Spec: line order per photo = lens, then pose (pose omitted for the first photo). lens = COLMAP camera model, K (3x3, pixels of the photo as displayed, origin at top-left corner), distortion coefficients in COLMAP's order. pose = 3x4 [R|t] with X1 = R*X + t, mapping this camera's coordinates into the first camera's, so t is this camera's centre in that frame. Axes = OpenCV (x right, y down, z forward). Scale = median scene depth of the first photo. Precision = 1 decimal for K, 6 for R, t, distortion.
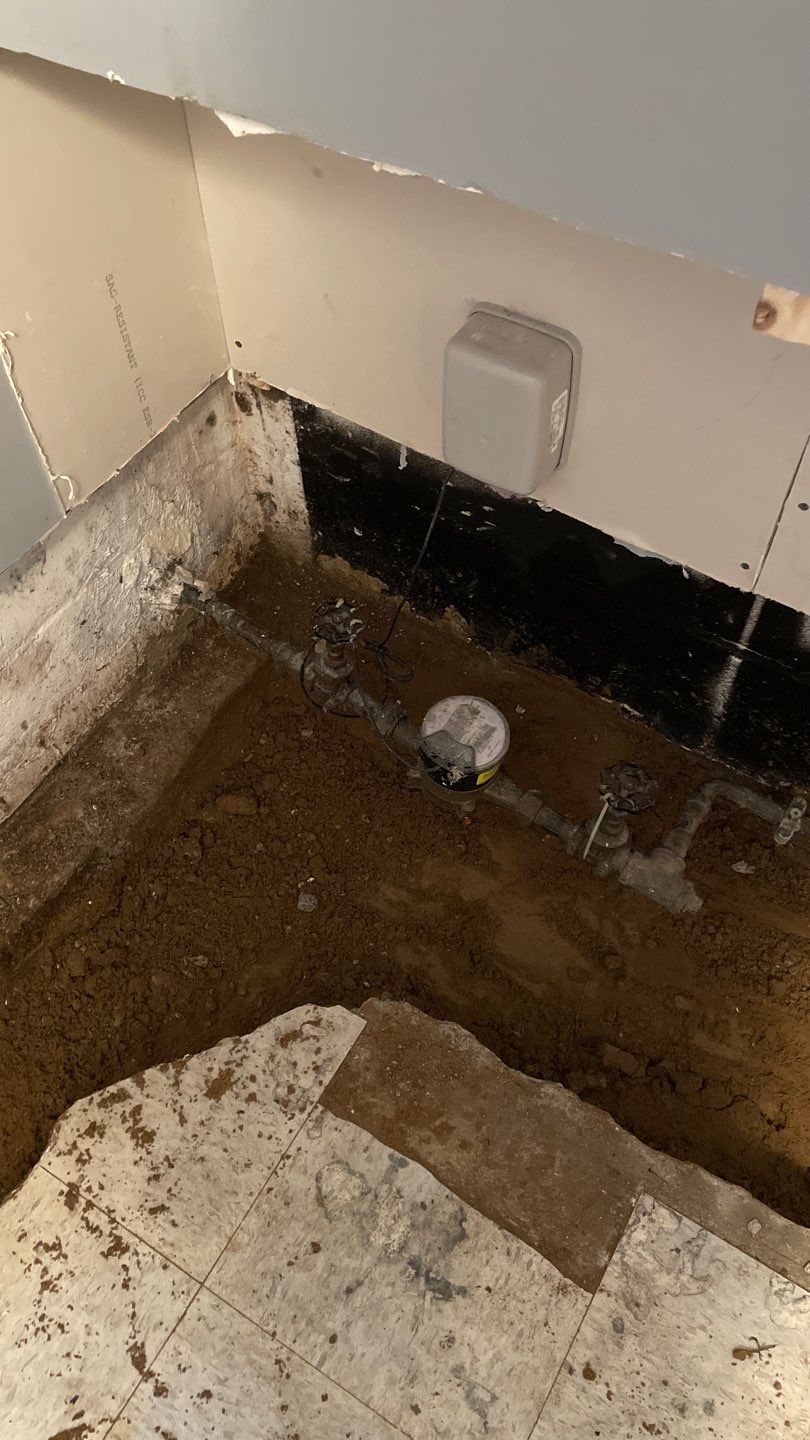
lens RADIAL K [[1051.3, 0, 405.0], [0, 1051.3, 720.0], [0, 0, 1]] dist [0.003248, 0.000634]
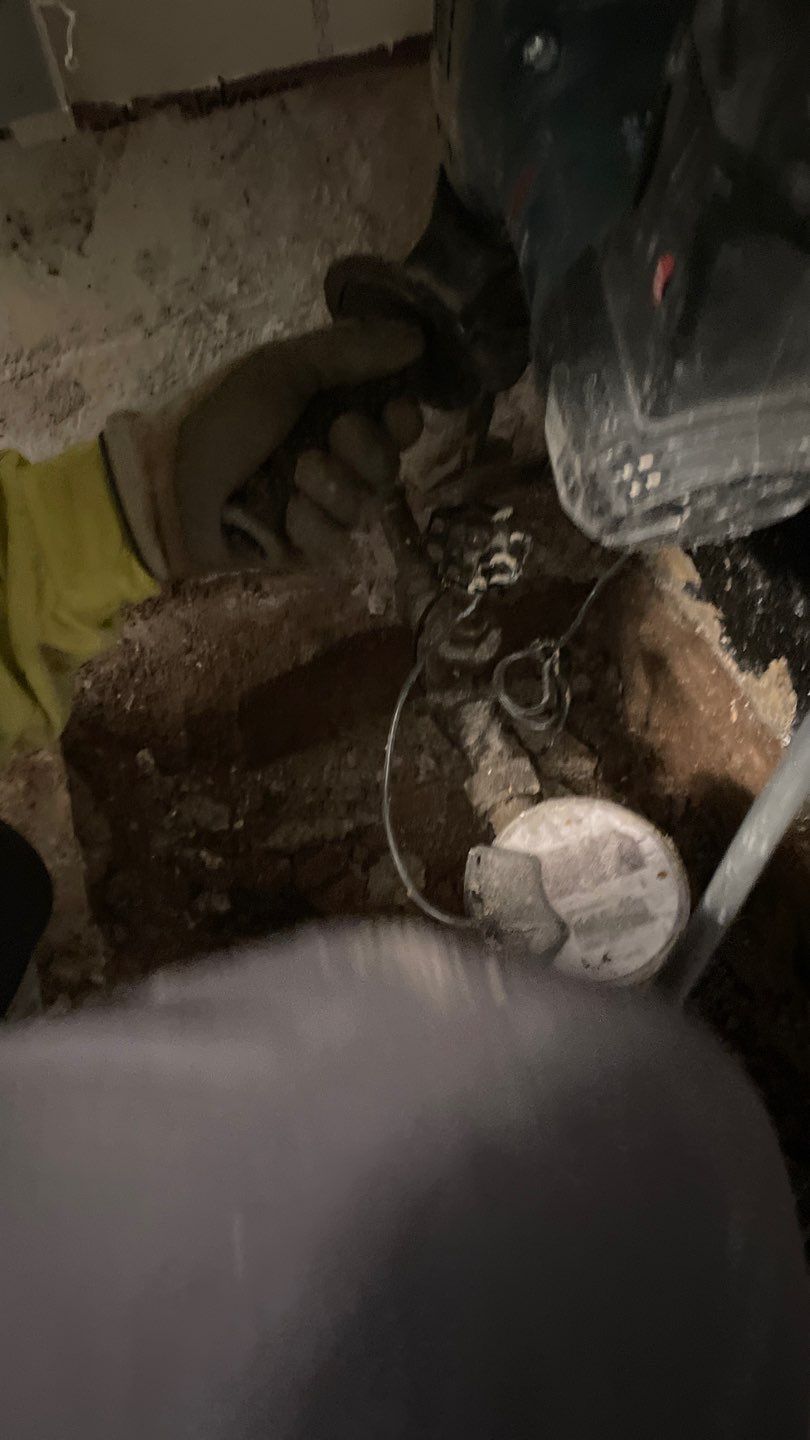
lens RADIAL K [[1051.3, 0, 405.0], [0, 1051.3, 720.0], [0, 0, 1]] dist [0.003248, 0.000634]
pose [[0.793938, 0.472125, -0.383093, 0.124537], [-0.475174, 0.874912, 0.093475, -0.052434], [0.379305, 0.107823, 0.918968, 0.549102]]
